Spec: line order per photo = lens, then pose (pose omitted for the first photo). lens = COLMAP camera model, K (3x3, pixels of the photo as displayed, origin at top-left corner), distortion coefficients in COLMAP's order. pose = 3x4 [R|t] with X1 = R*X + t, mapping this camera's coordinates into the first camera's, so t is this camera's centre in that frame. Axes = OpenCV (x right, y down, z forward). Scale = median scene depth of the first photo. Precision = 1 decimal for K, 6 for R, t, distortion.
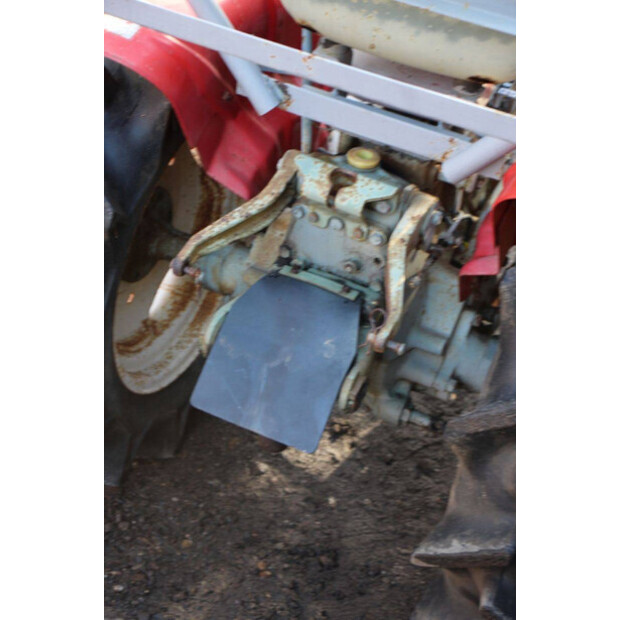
lens RADIAL K [[1305.5, 0, 305.9], [0, 1305.5, 305.9], [0, 0, 1]] dist [0.316224, 0.000000]
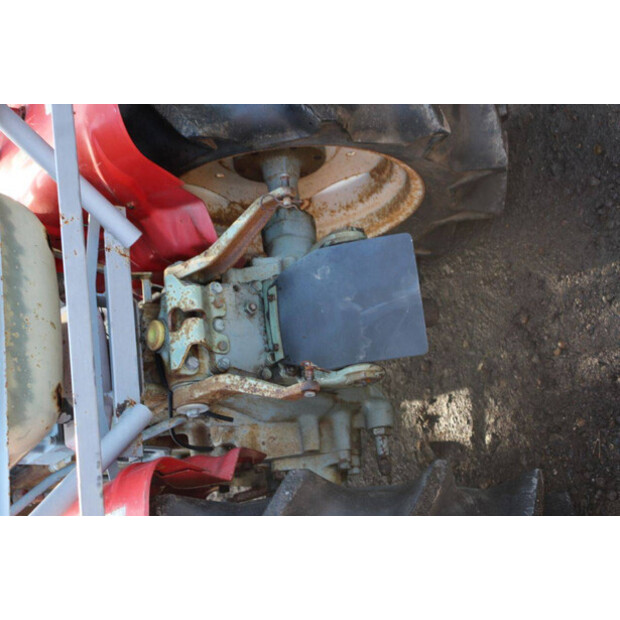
lens RADIAL K [[1305.5, 0, 309.7], [0, 1305.5, 308.5], [0, 0, 1]] dist [0.316224, 0.000000]
pose [[-0.426805, -0.719107, 0.548382, -0.522177], [0.898409, -0.406509, 0.166166, -0.149089], [0.103431, 0.563592, 0.819553, 0.092439]]
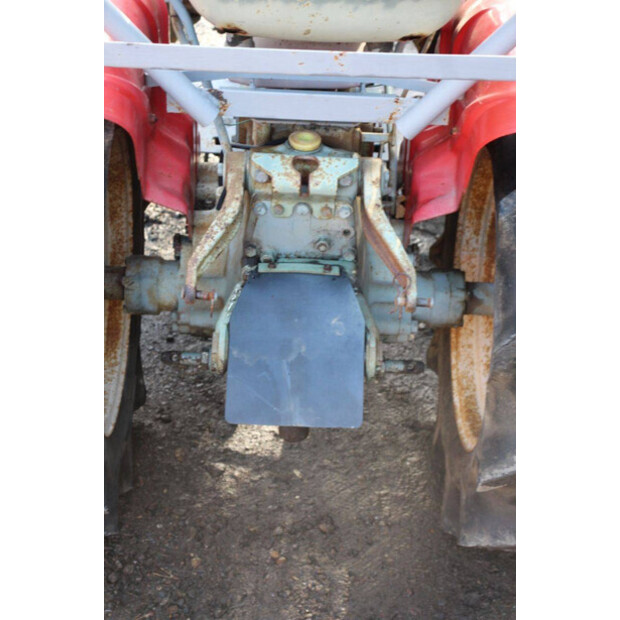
lens RADIAL K [[1305.5, 0, 309.3], [0, 1305.5, 309.7], [0, 0, 1]] dist [0.316224, 0.000000]
pose [[0.902701, -0.307713, 0.300738, -0.266310], [0.295819, 0.951407, 0.085535, -0.064604], [-0.312445, 0.011752, 0.949863, 0.021228]]
